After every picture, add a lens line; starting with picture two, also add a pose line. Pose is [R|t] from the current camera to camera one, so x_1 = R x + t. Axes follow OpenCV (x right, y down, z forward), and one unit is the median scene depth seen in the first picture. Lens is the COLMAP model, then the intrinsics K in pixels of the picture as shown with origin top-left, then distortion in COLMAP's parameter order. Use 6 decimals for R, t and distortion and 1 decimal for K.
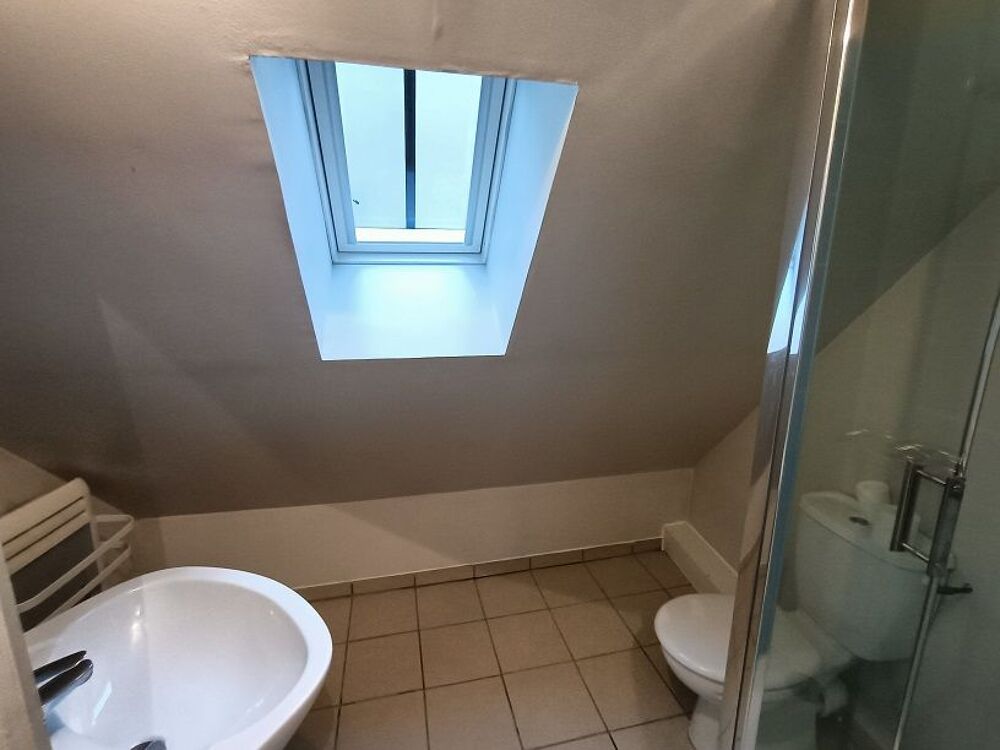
lens RADIAL K [[452.3, 0, 500.0], [0, 452.3, 375.0], [0, 0, 1]] dist [0.000073, -0.000529]
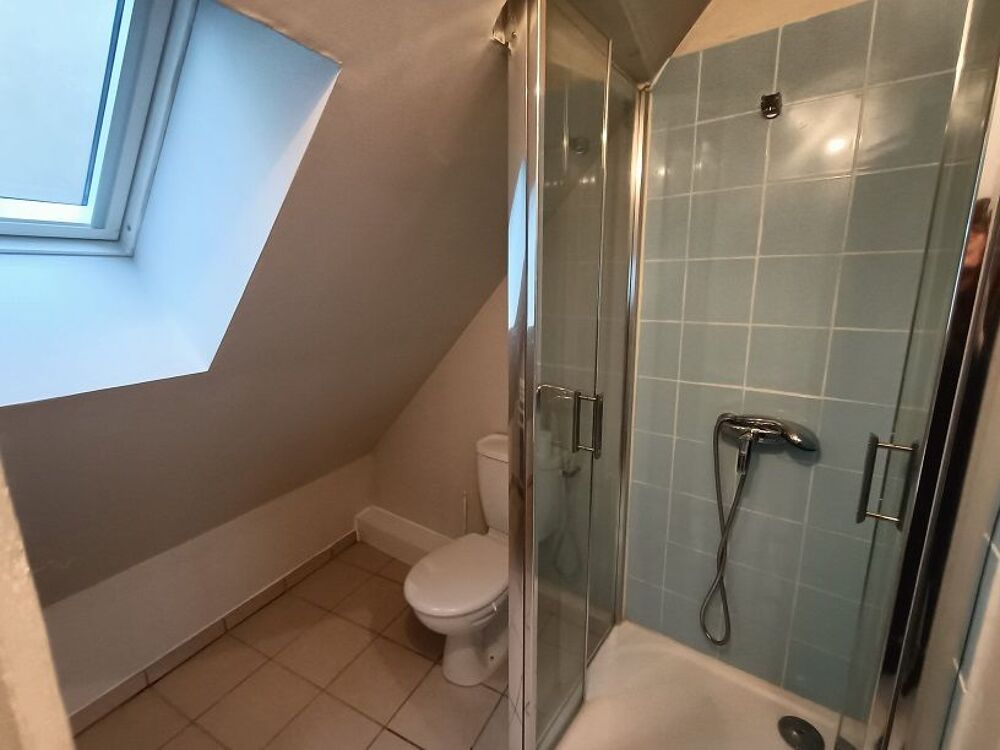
lens RADIAL K [[449.1, 0, 500.0], [0, 449.1, 375.0], [0, 0, 1]] dist [0.016472, -0.000092]
pose [[0.670716, -0.170286, 0.721902, -0.180895], [0.169060, 0.982767, 0.074747, -0.009022], [-0.722190, 0.071910, 0.687946, 0.068300]]
